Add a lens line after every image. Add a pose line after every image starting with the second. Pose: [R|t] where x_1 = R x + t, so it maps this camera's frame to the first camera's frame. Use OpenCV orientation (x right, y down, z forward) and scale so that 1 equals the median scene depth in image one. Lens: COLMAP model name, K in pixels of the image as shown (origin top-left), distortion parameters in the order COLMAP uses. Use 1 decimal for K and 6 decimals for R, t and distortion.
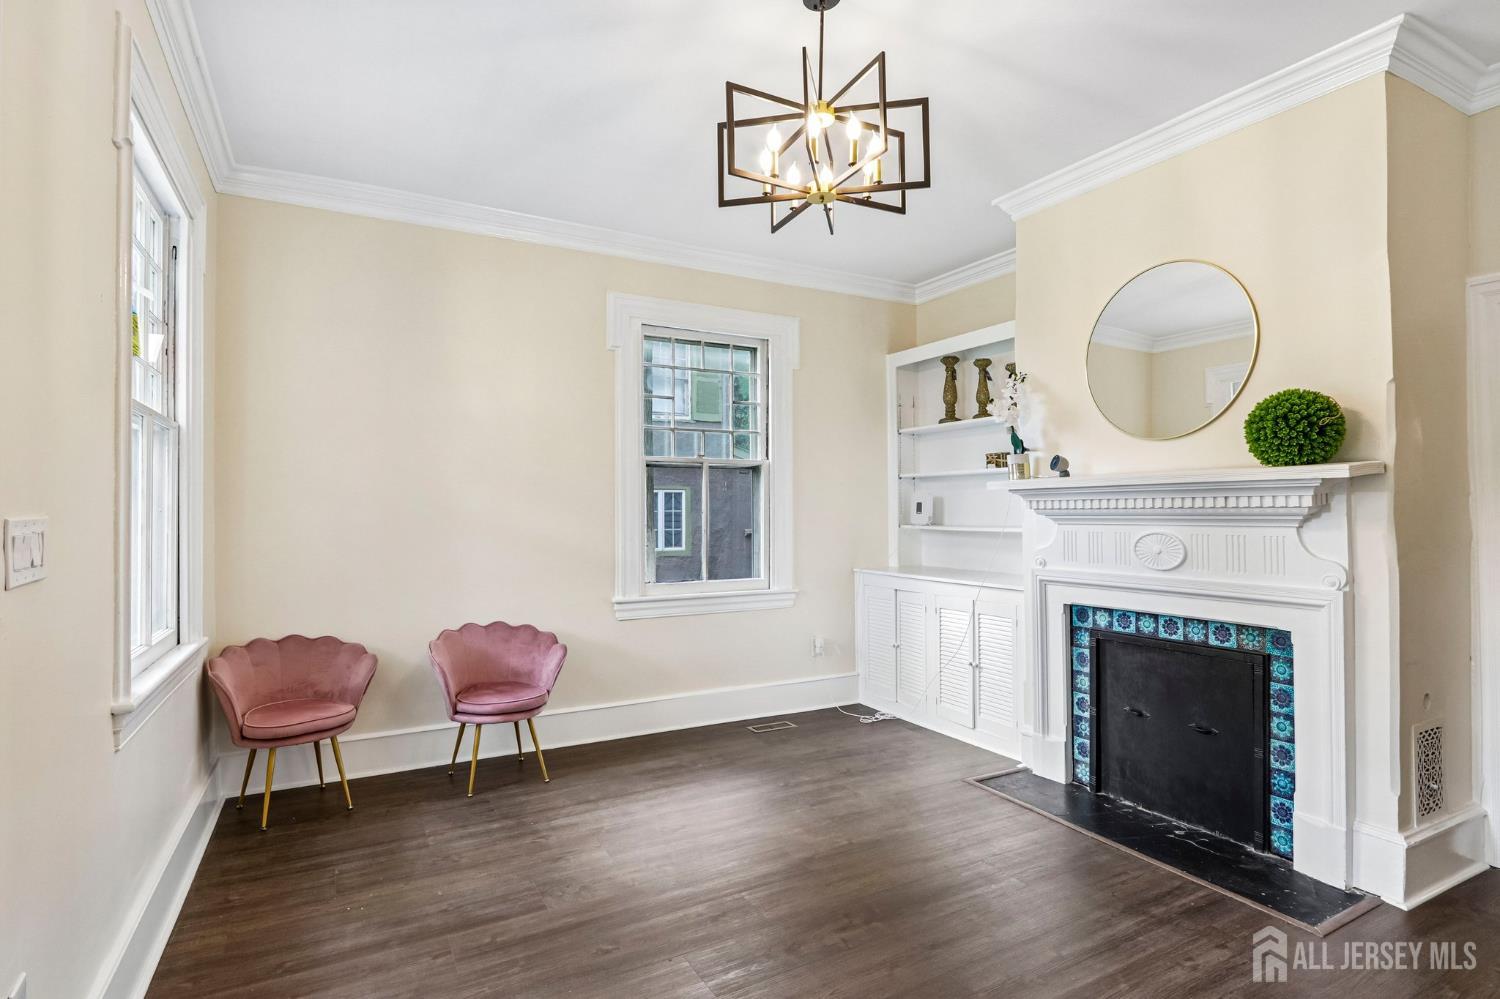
lens RADIAL K [[758.5, 0, 737.5], [0, 758.5, 510.2], [0, 0, 1]] dist [-0.016065, 0.000354]
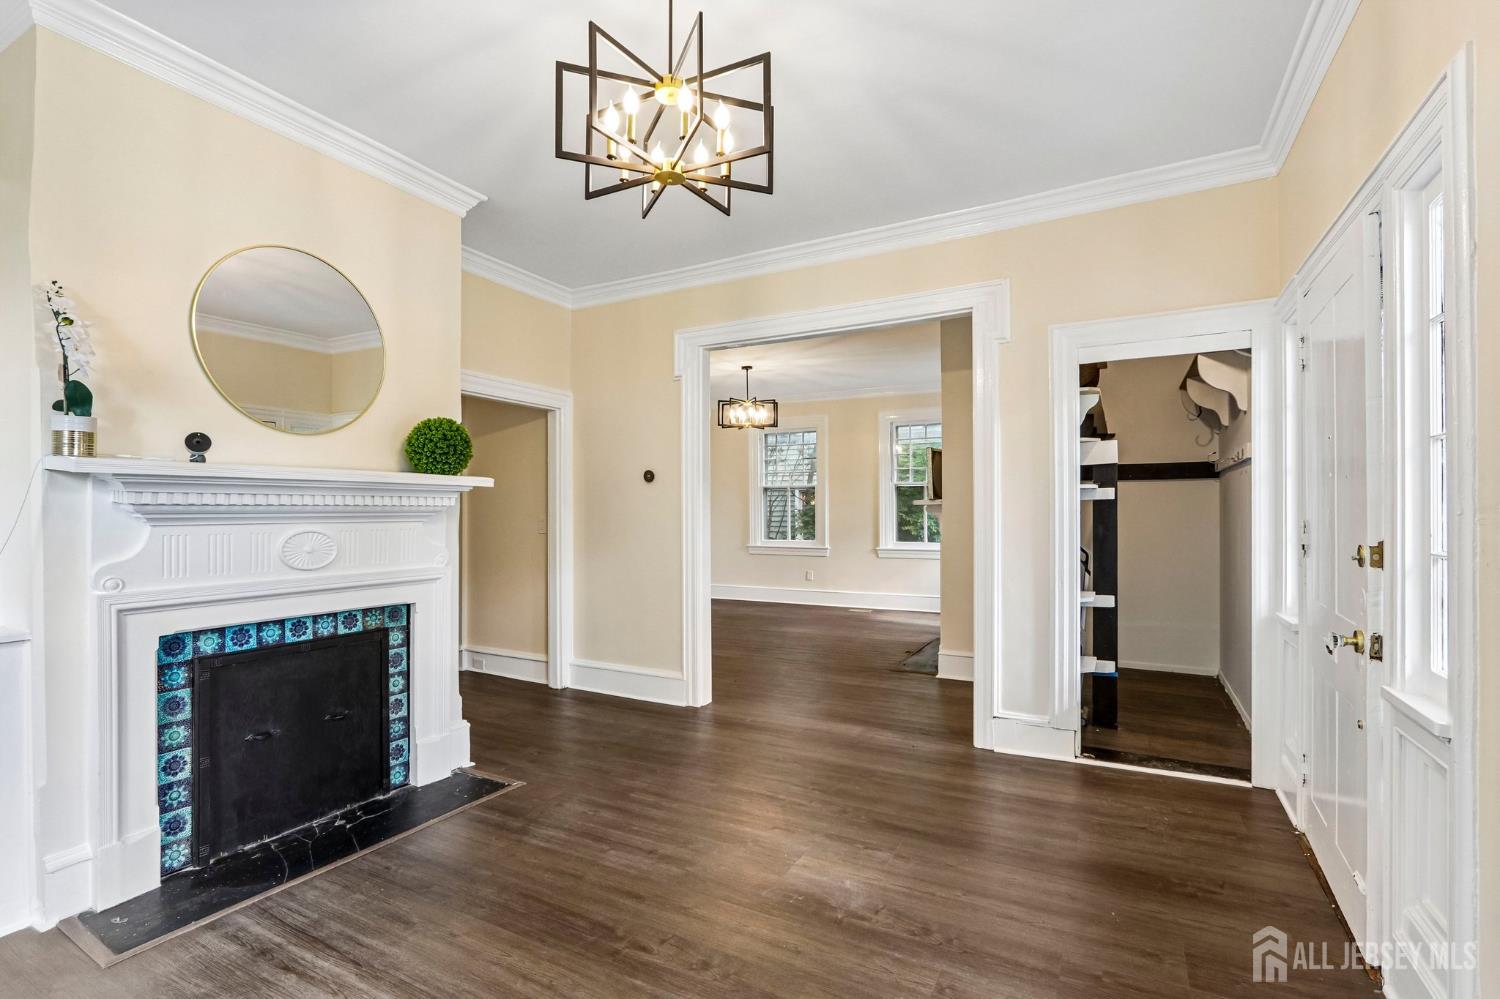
lens RADIAL K [[705.8, 0, 748.9], [0, 705.8, 507.2], [0, 0, 1]] dist [-0.022939, 0.005657]
pose [[-0.558908, 0.008139, 0.829190, -0.475506], [0.002531, 0.999964, -0.008109, 0.007698], [-0.829226, -0.002434, -0.558908, 0.988560]]
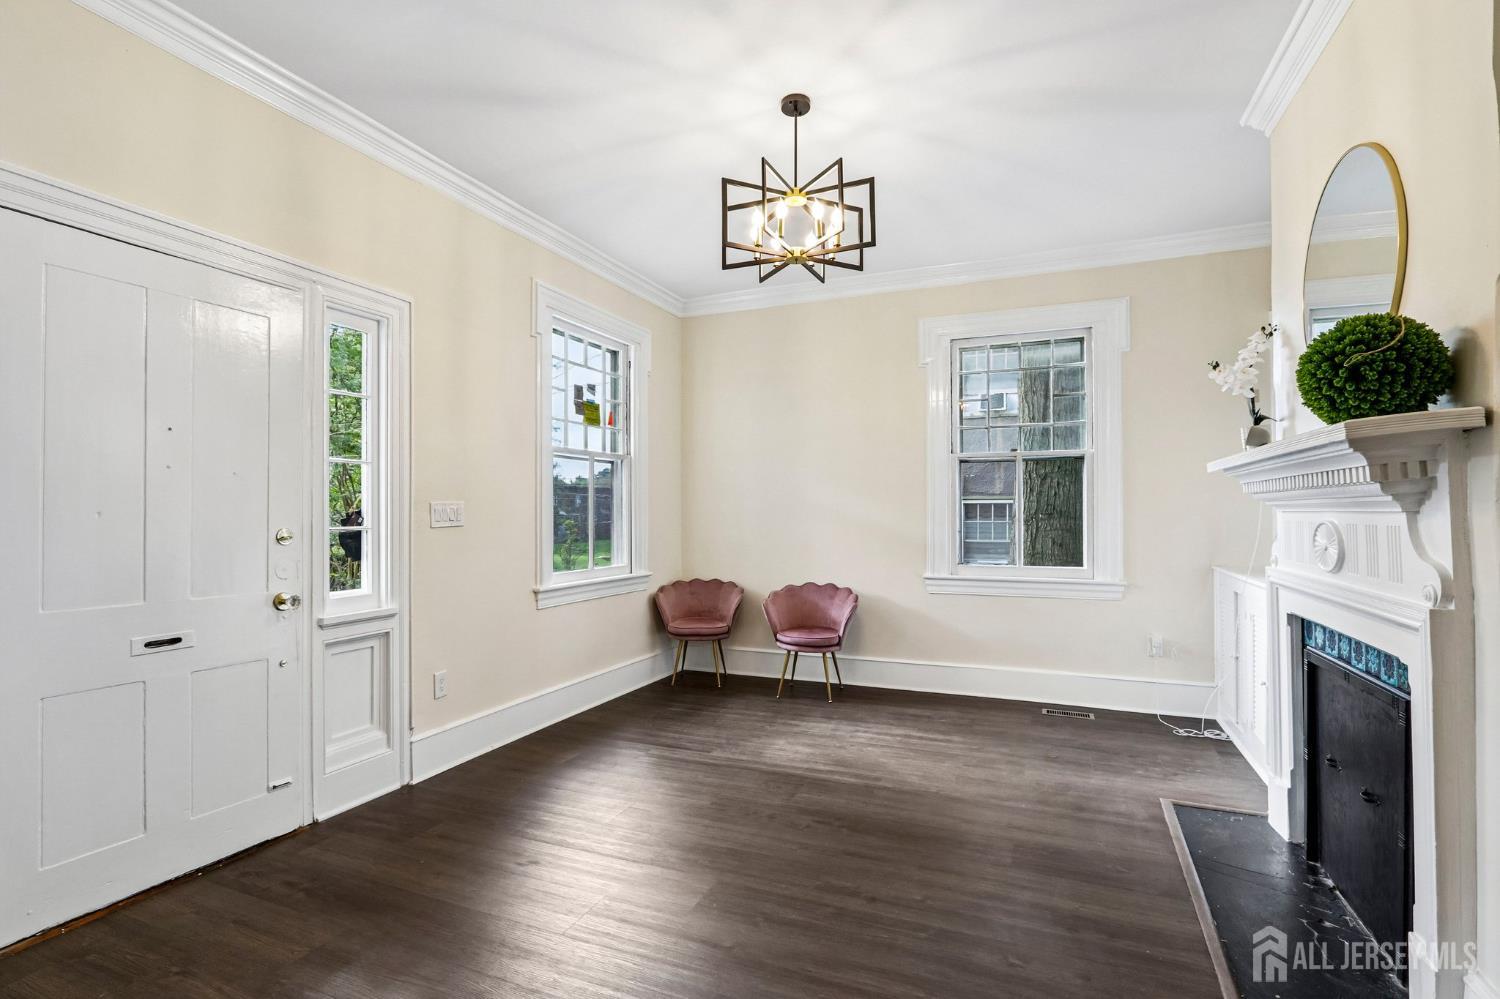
lens RADIAL K [[684.4, 0, 750.8], [0, 684.4, 508.0], [0, 0, 1]] dist [-0.029516, 0.007451]
pose [[0.618506, -0.010313, -0.785712, 0.678324], [-0.001056, 0.999902, -0.013956, 0.035437], [0.785779, 0.009462, 0.618435, 0.153525]]
